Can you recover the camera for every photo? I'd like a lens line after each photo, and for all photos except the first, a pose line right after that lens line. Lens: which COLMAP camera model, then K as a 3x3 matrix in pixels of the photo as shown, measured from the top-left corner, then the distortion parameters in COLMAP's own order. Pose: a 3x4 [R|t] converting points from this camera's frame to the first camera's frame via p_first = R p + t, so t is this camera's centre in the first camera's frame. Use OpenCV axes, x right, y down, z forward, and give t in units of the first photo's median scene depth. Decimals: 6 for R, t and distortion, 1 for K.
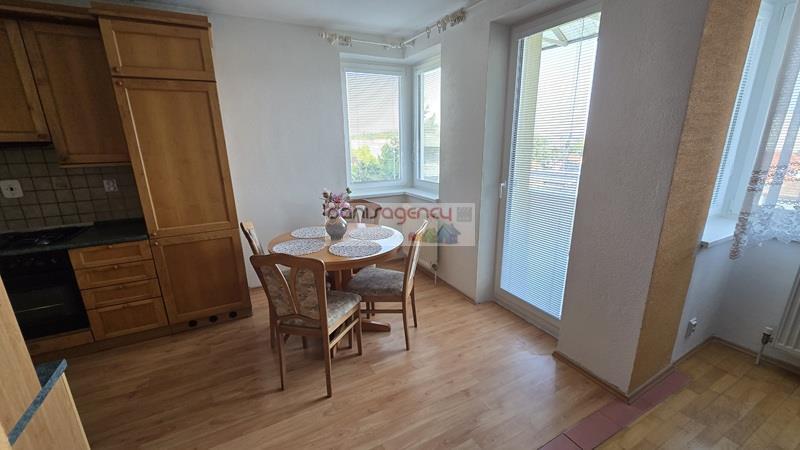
lens RADIAL K [[328.0, 0, 399.5], [0, 328.0, 233.2], [0, 0, 1]] dist [-0.004010, 0.000243]
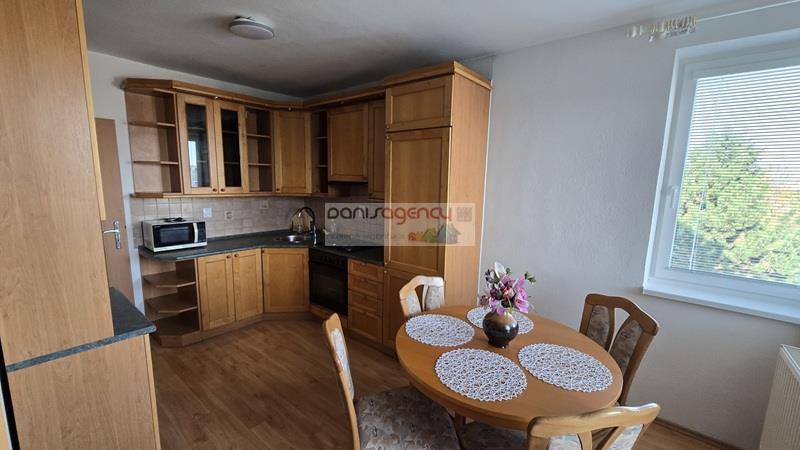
lens RADIAL K [[328.0, 0, 399.5], [0, 328.0, 233.2], [0, 0, 1]] dist [-0.004010, 0.000243]
pose [[0.386695, 0.170011, -0.906401, 0.322579], [-0.283599, 0.957155, 0.058539, -0.199186], [0.877519, 0.234417, 0.418341, 0.603609]]
